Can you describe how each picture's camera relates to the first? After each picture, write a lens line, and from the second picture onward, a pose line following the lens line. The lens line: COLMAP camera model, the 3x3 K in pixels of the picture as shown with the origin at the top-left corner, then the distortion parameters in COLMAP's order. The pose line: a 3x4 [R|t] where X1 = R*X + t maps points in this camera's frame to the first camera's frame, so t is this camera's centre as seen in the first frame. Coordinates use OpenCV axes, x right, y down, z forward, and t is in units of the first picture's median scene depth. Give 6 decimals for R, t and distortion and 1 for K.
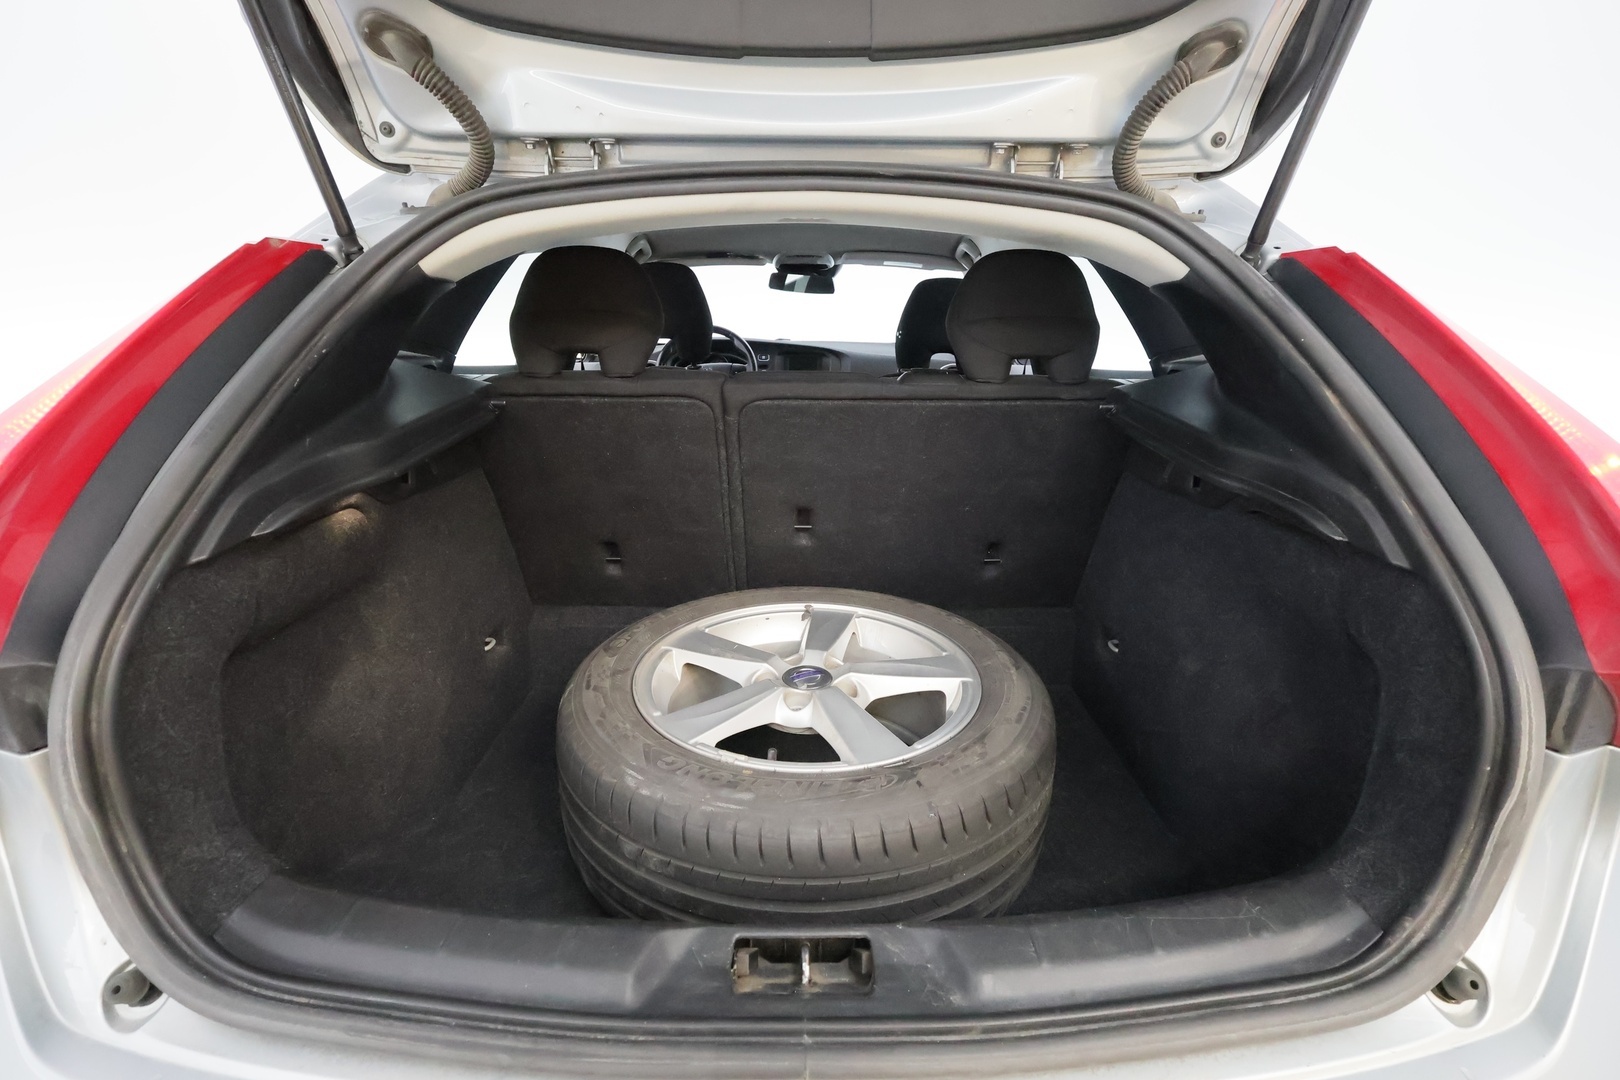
lens RADIAL K [[752.7, 0, 810.3], [0, 752.7, 541.2], [0, 0, 1]] dist [-0.001214, -0.000015]
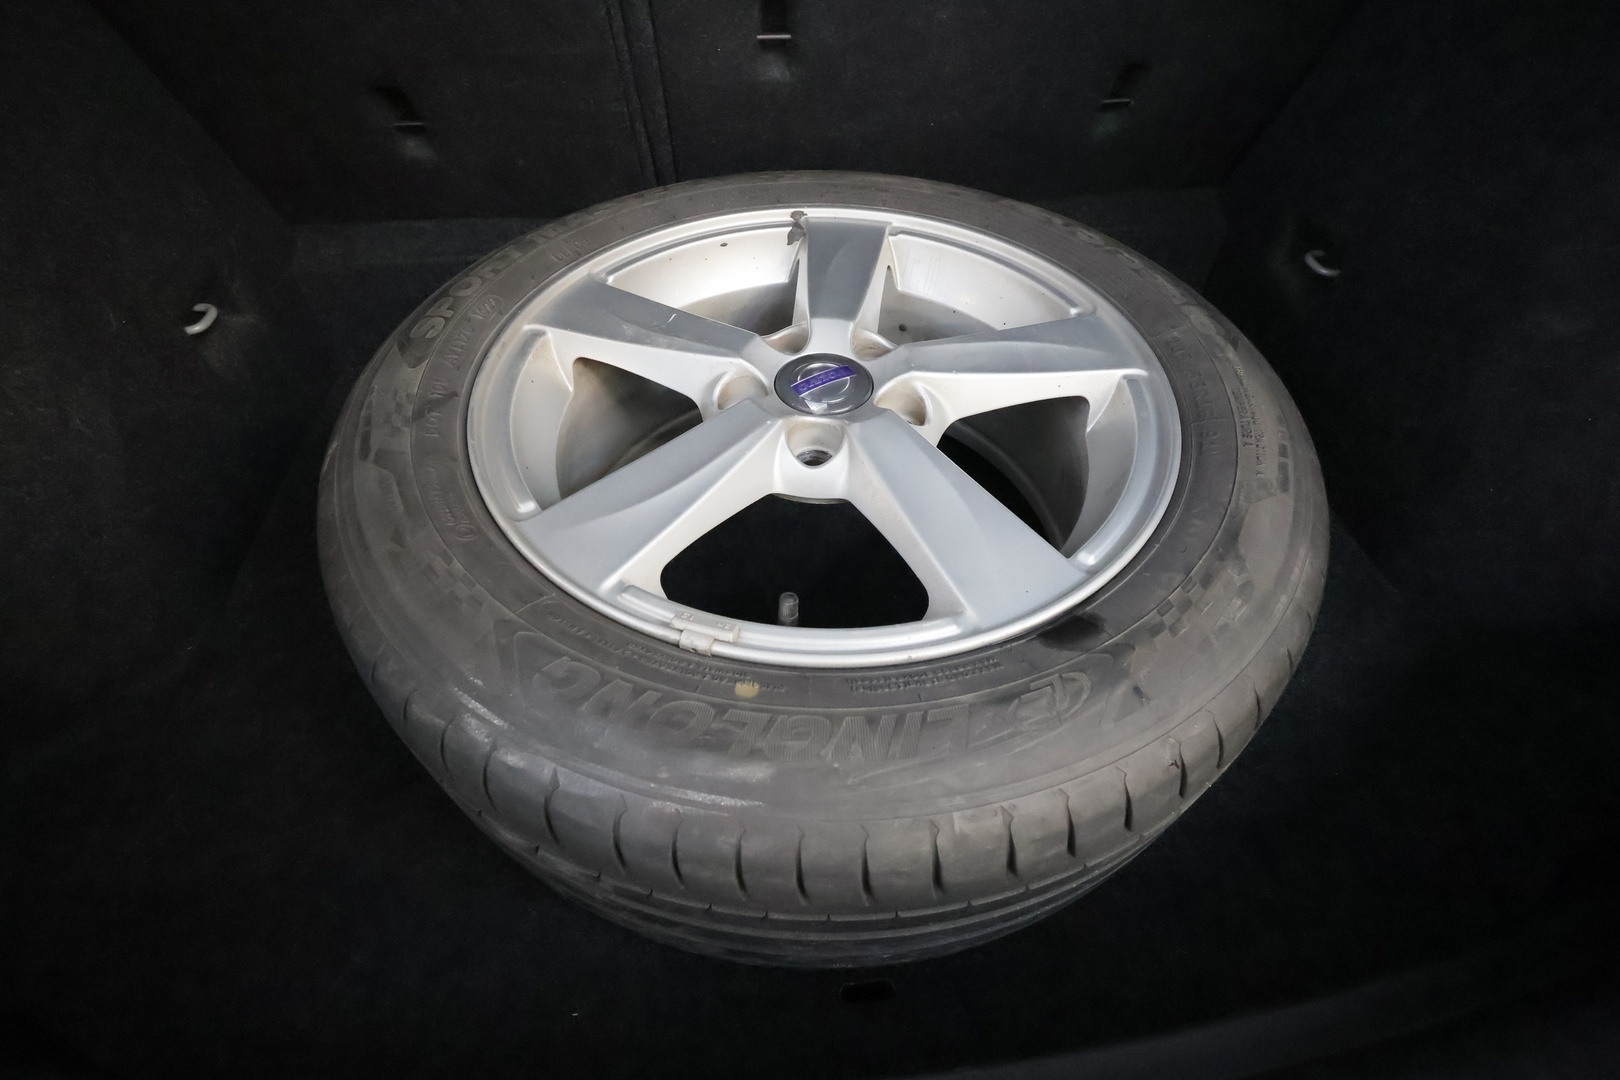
lens RADIAL K [[760.9, 0, 808.2], [0, 760.9, 540.2], [0, 0, 1]] dist [0.000612, 0.001549]
pose [[0.995844, -0.069880, 0.058400, -0.051544], [0.029491, 0.854156, 0.519180, 0.005122], [-0.086164, -0.515300, 0.852667, 0.509051]]
